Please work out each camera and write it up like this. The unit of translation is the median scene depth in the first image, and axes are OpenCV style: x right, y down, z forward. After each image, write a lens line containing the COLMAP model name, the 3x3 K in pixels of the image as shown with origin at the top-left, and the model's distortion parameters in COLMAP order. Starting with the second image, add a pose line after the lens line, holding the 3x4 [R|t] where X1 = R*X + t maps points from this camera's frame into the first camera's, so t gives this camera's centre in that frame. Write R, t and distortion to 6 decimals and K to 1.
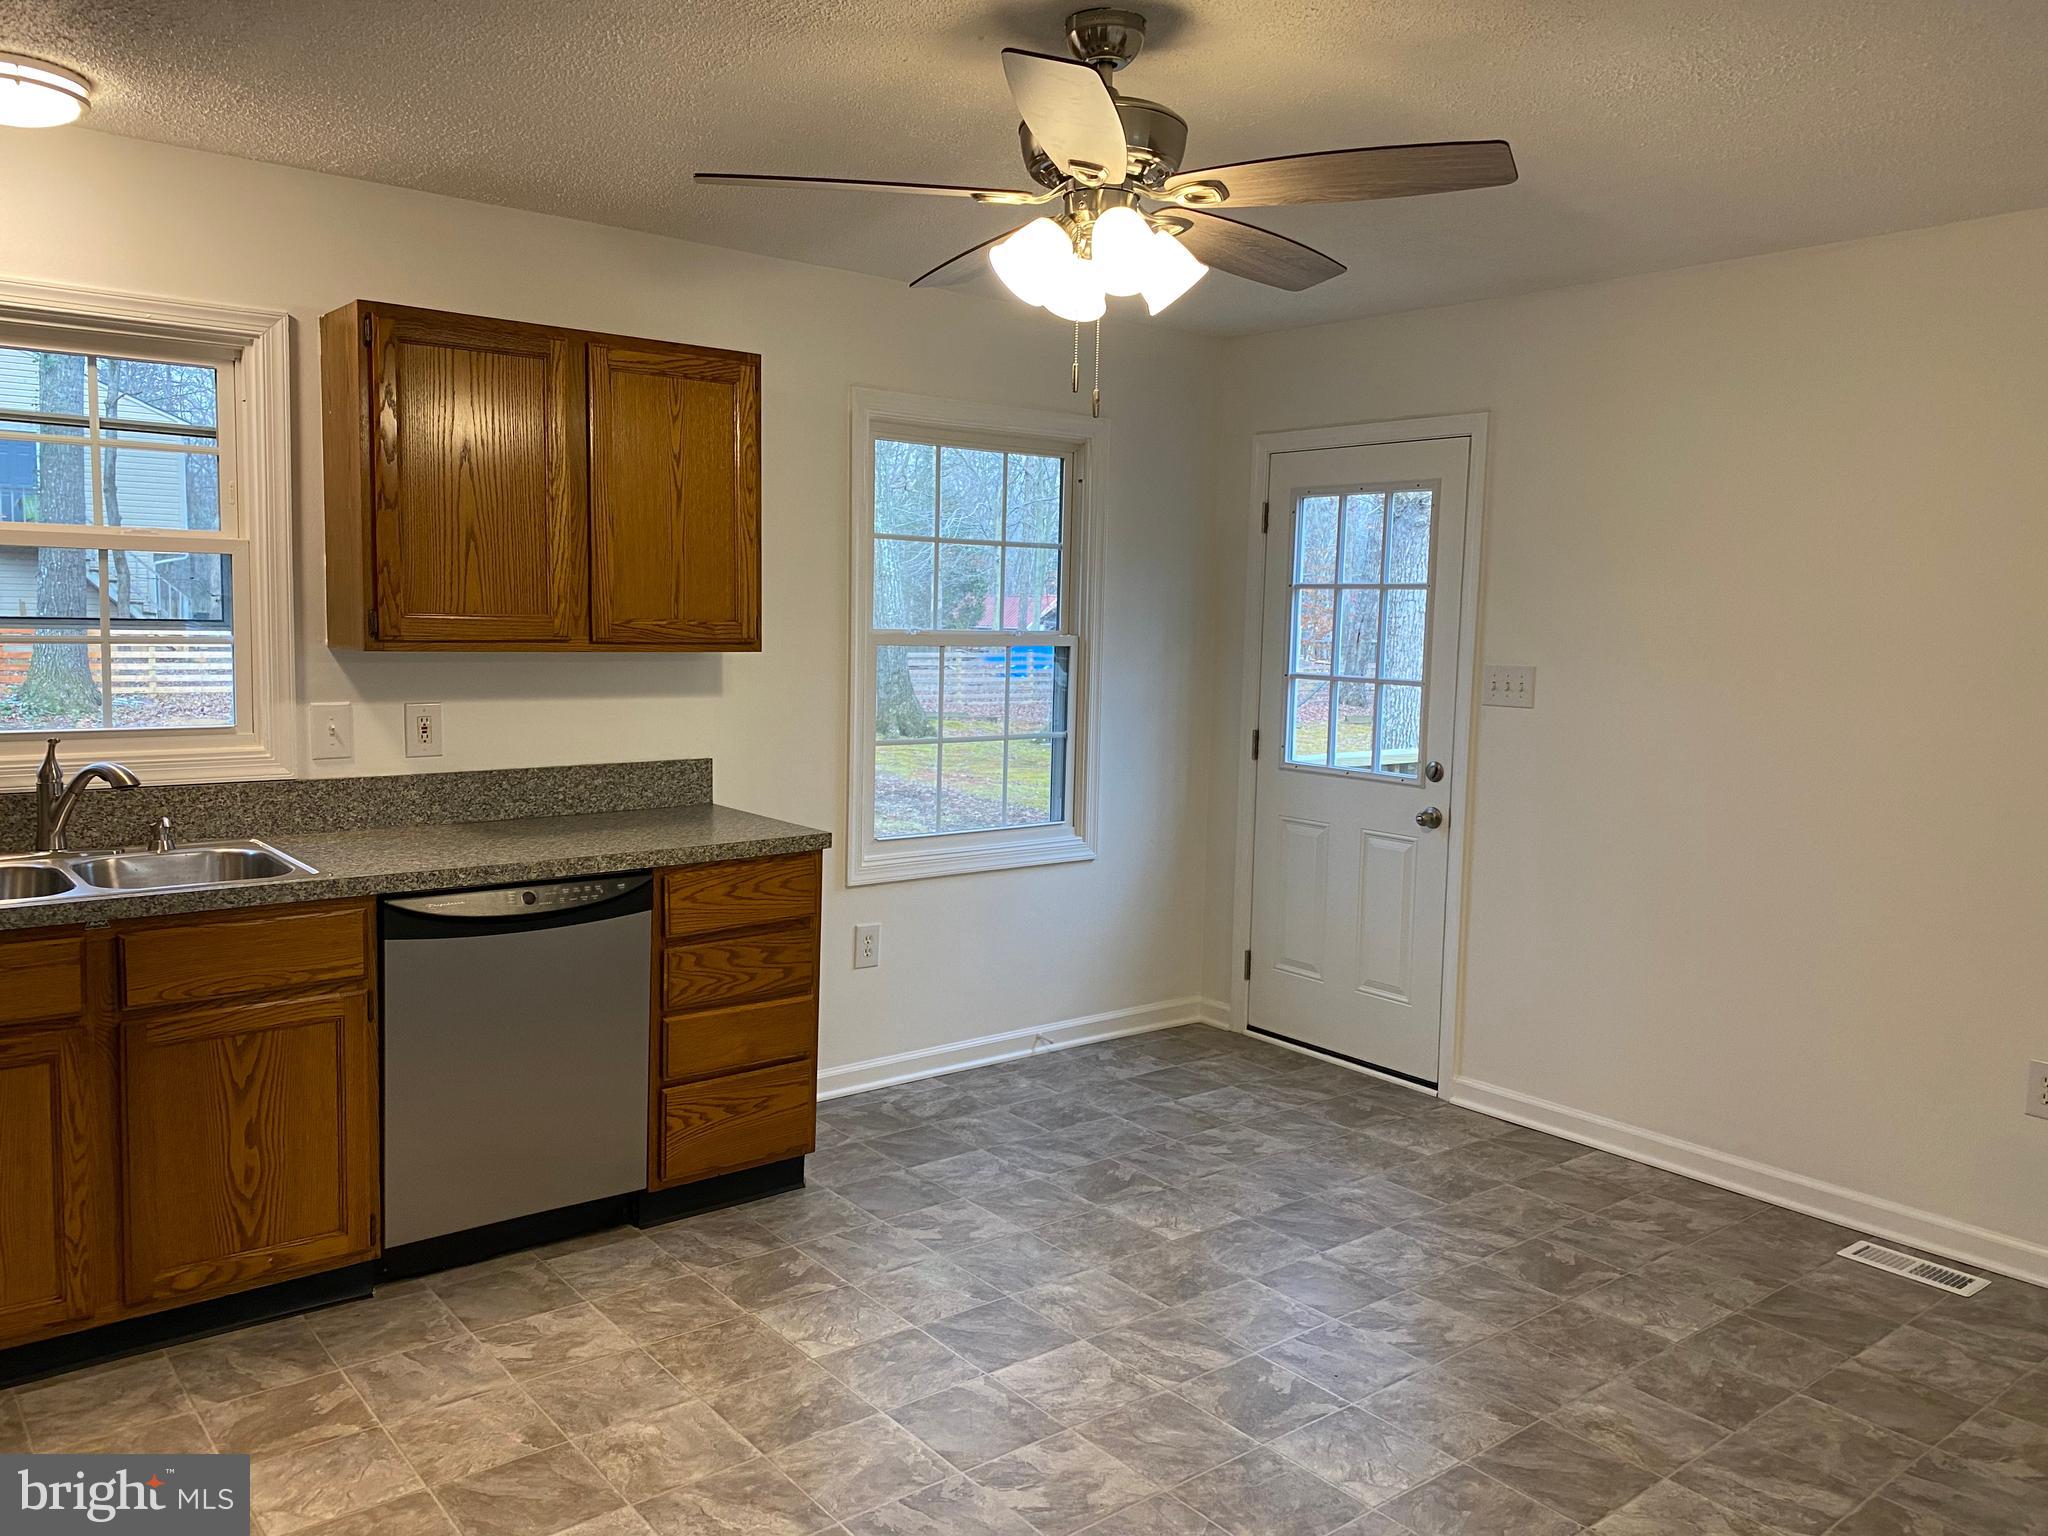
lens RADIAL K [[1551.0, 0, 1020.1], [0, 1551.0, 736.0], [0, 0, 1]] dist [0.030644, -0.030647]
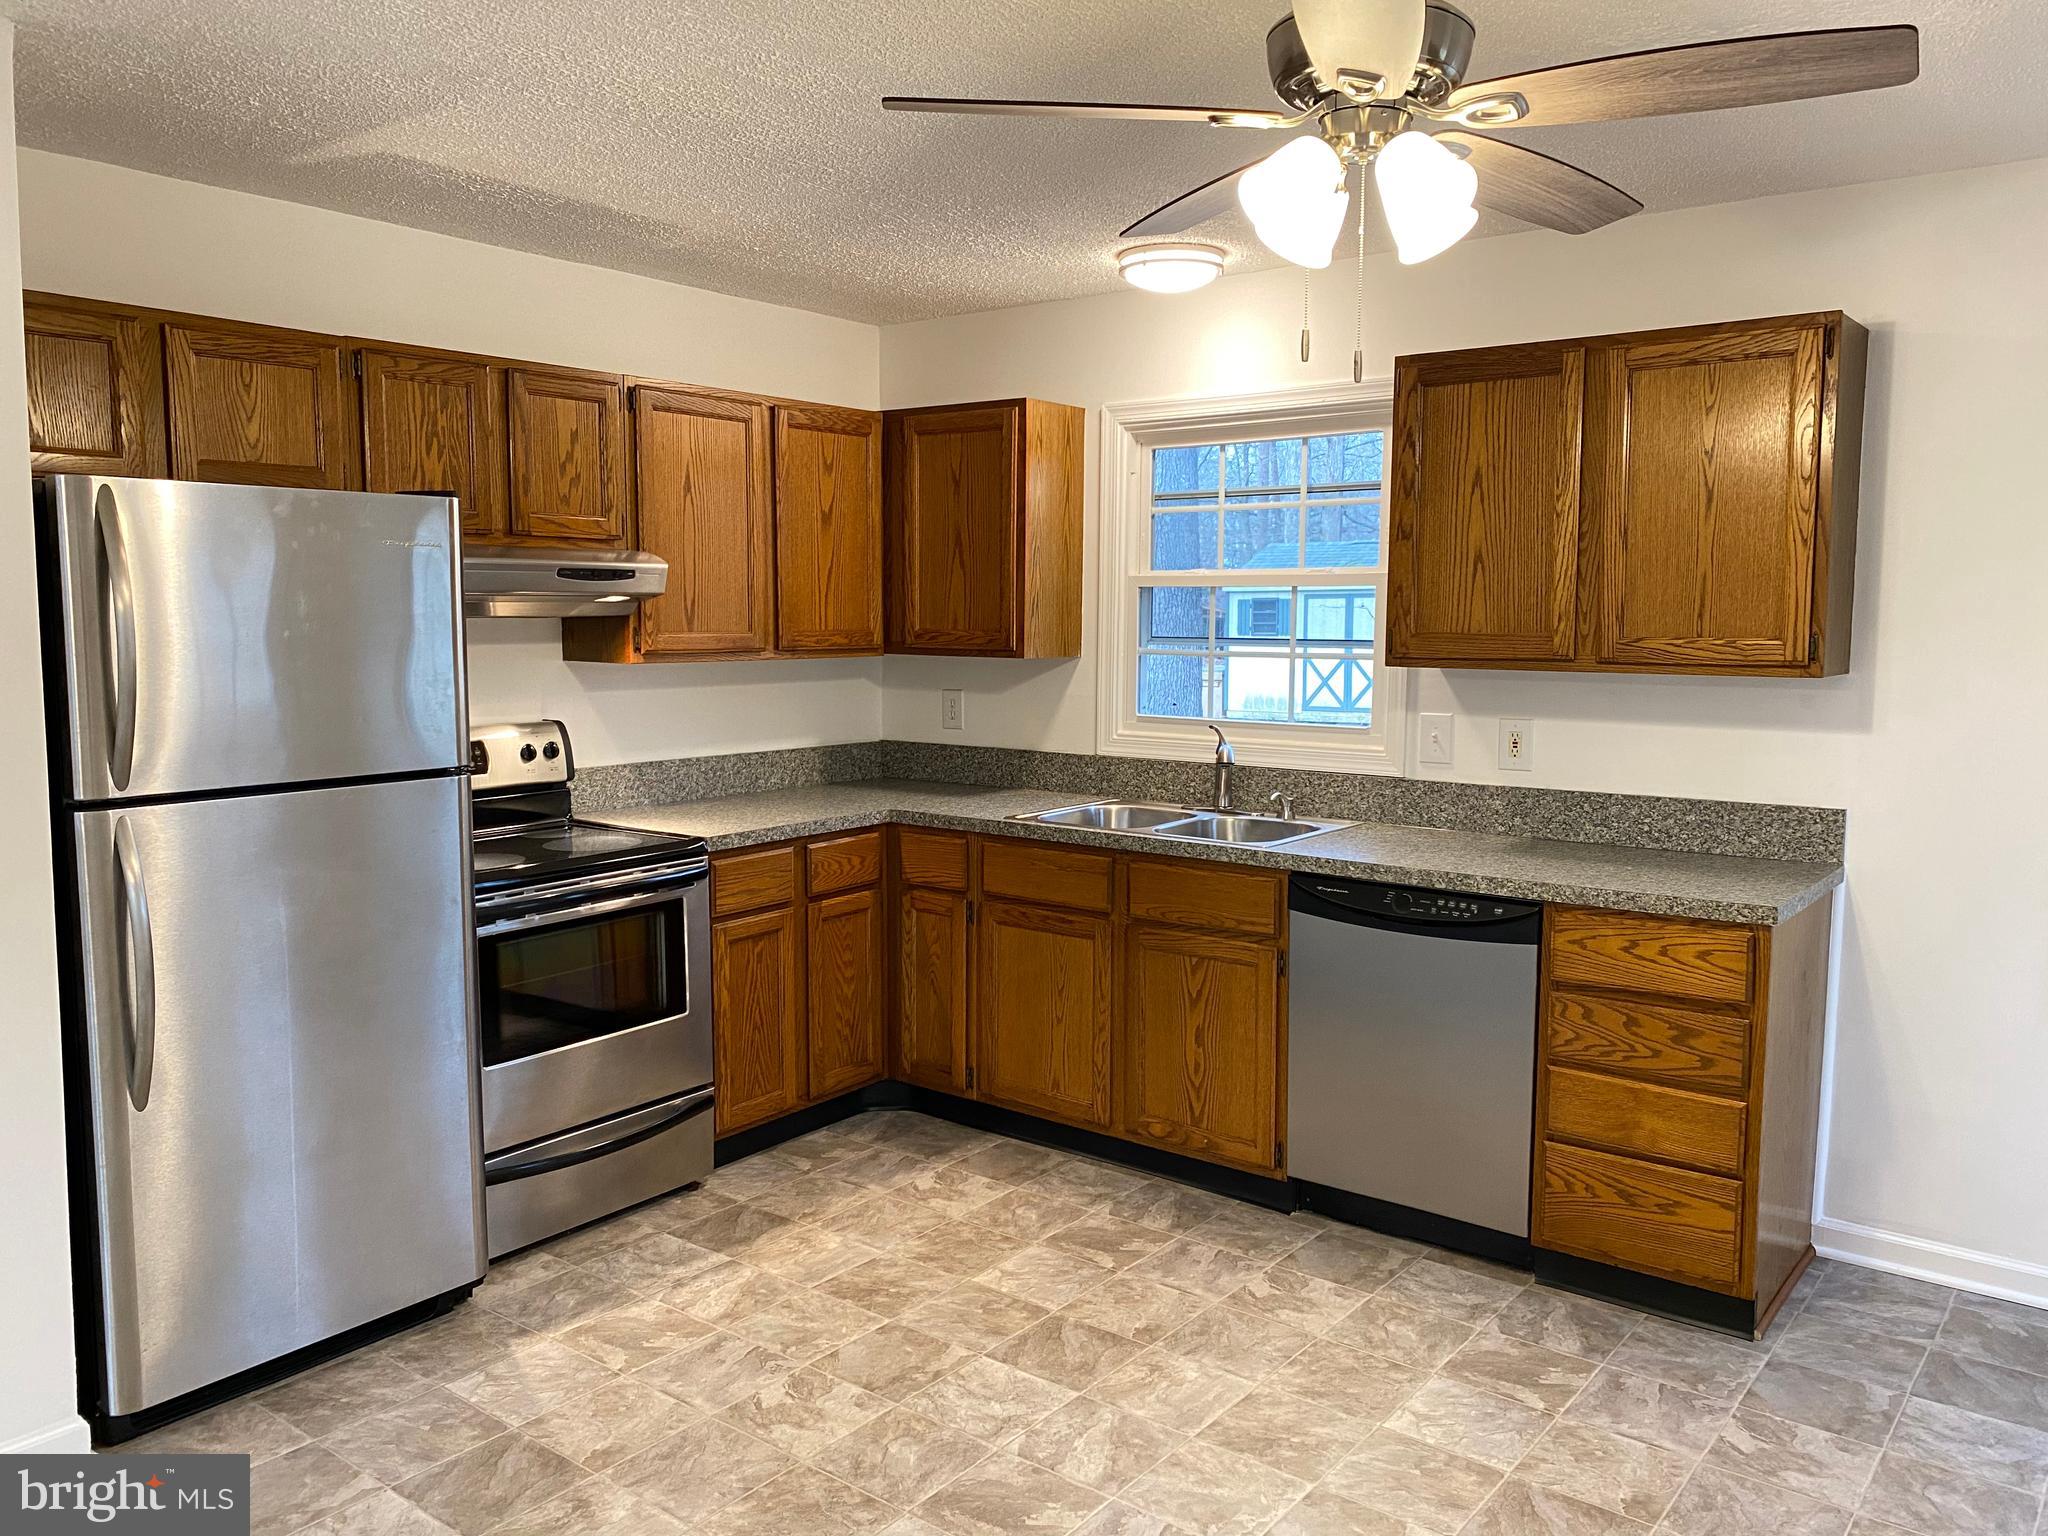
lens RADIAL K [[1551.0, 0, 1049.7], [0, 1551.0, 738.5], [0, 0, 1]] dist [0.030644, -0.030647]
pose [[0.233997, 0.059082, -0.970440, 0.666864], [-0.082281, 0.995774, 0.040784, -0.029805], [0.968749, 0.070305, 0.237870, 0.531608]]
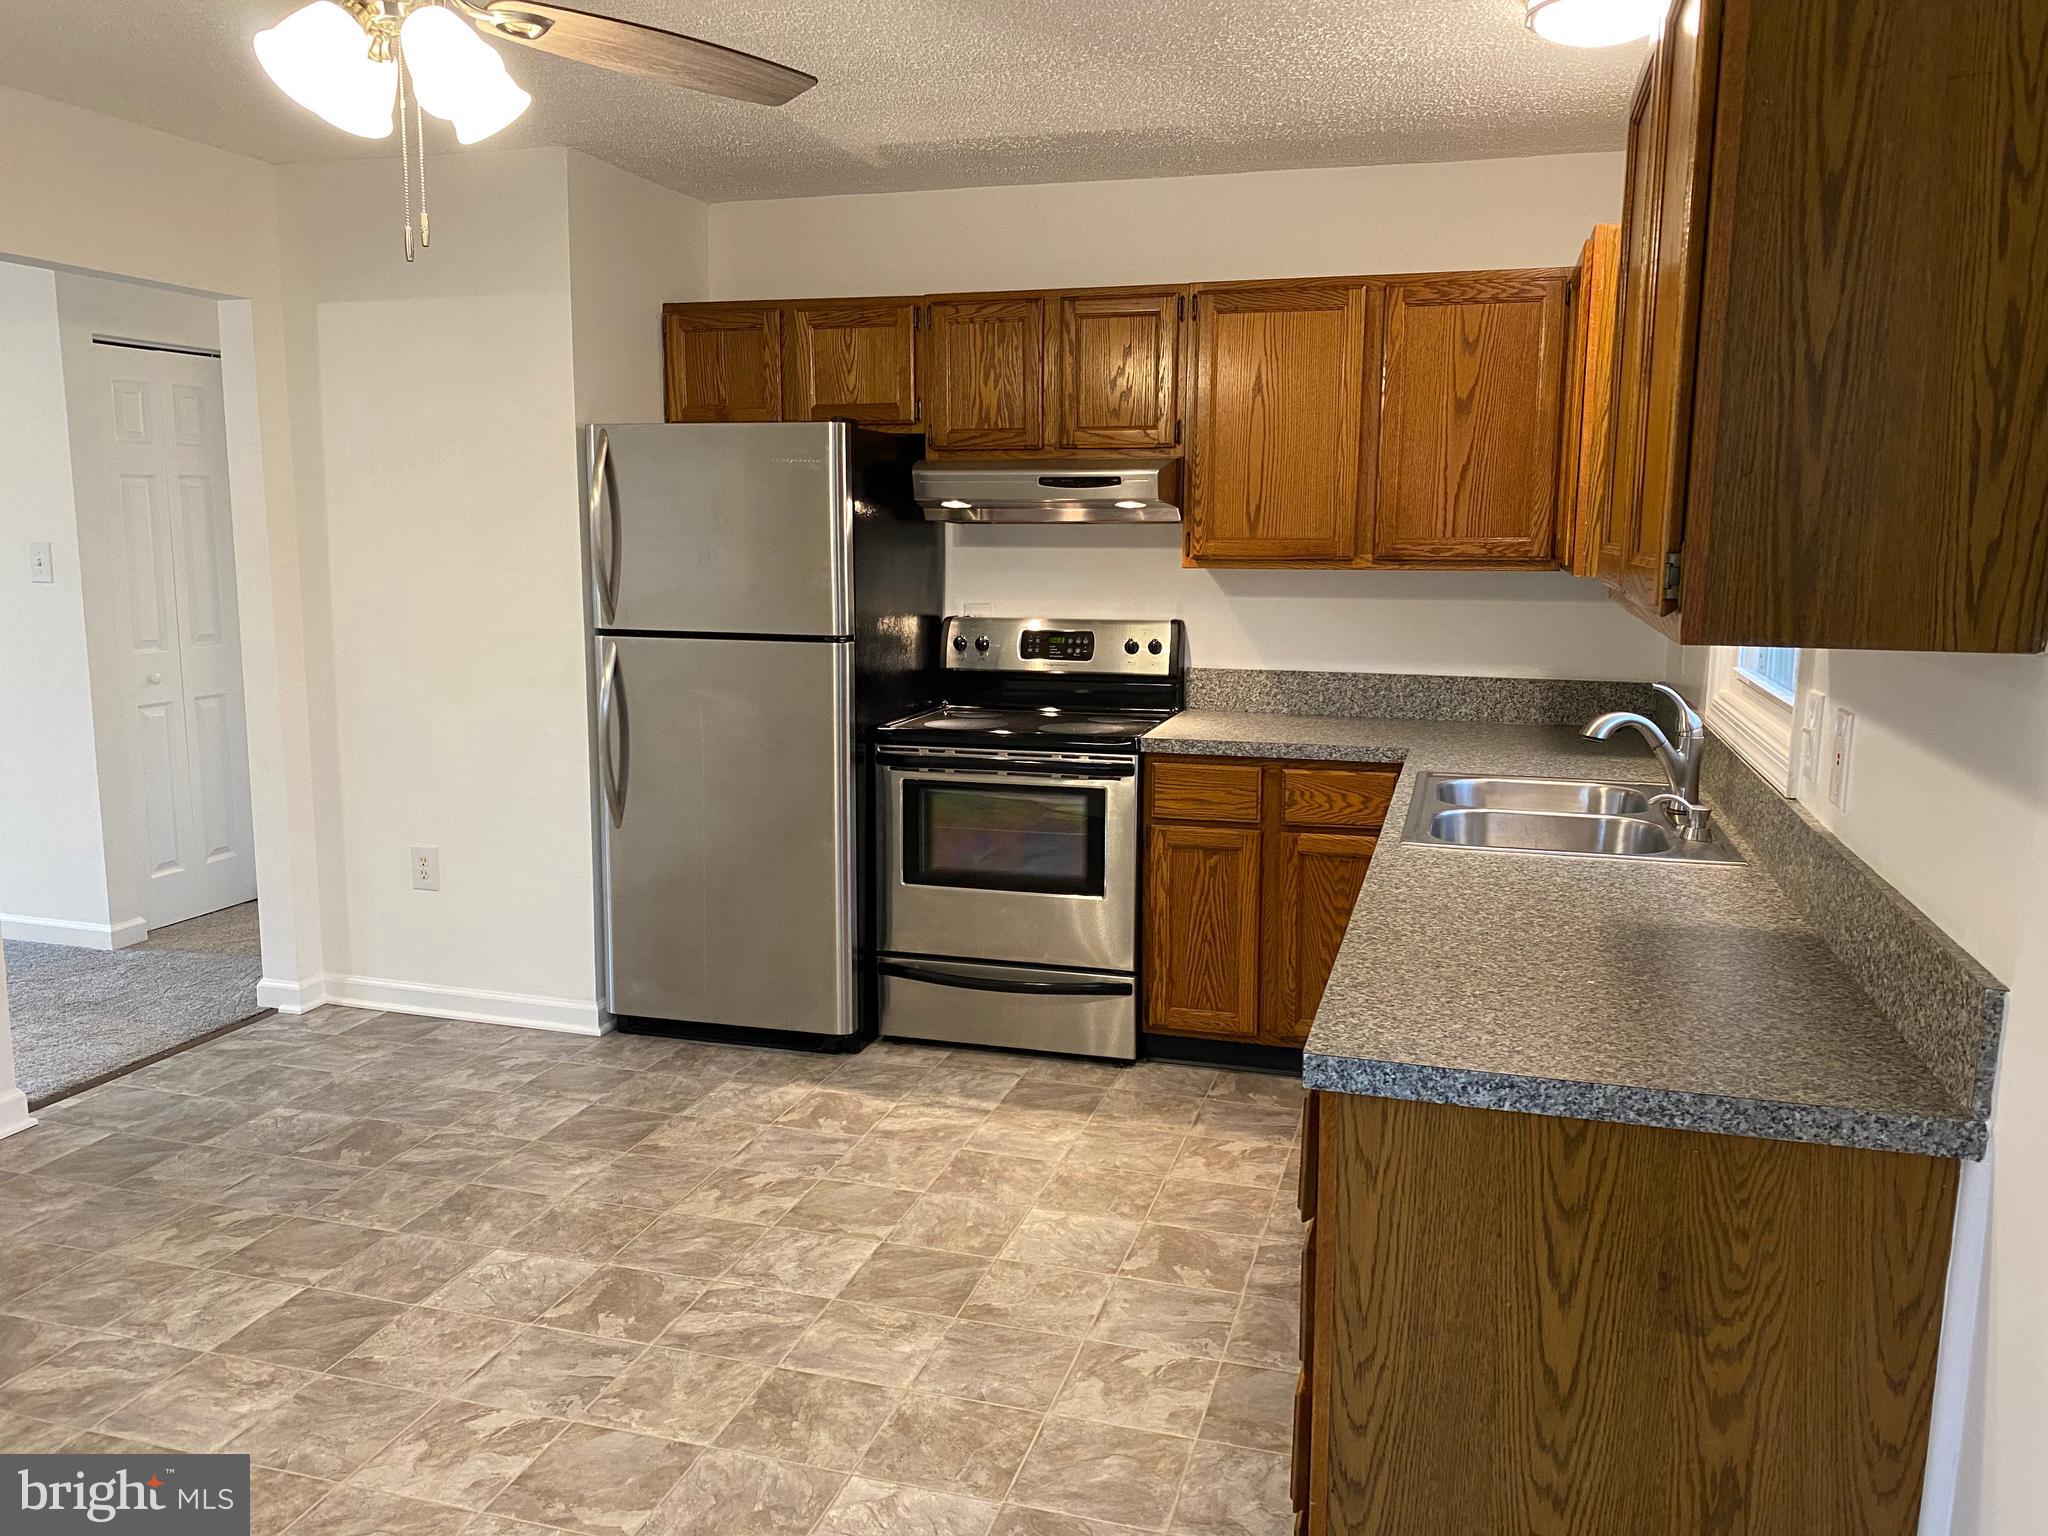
lens RADIAL K [[1551.0, 0, 1013.3], [0, 1551.0, 760.0], [0, 0, 1]] dist [0.030644, -0.030647]
pose [[-0.825619, 0.054827, -0.561559, 0.329832], [-0.074802, 0.975847, 0.205251, -0.089928], [0.559248, 0.211464, -0.801576, 1.257978]]
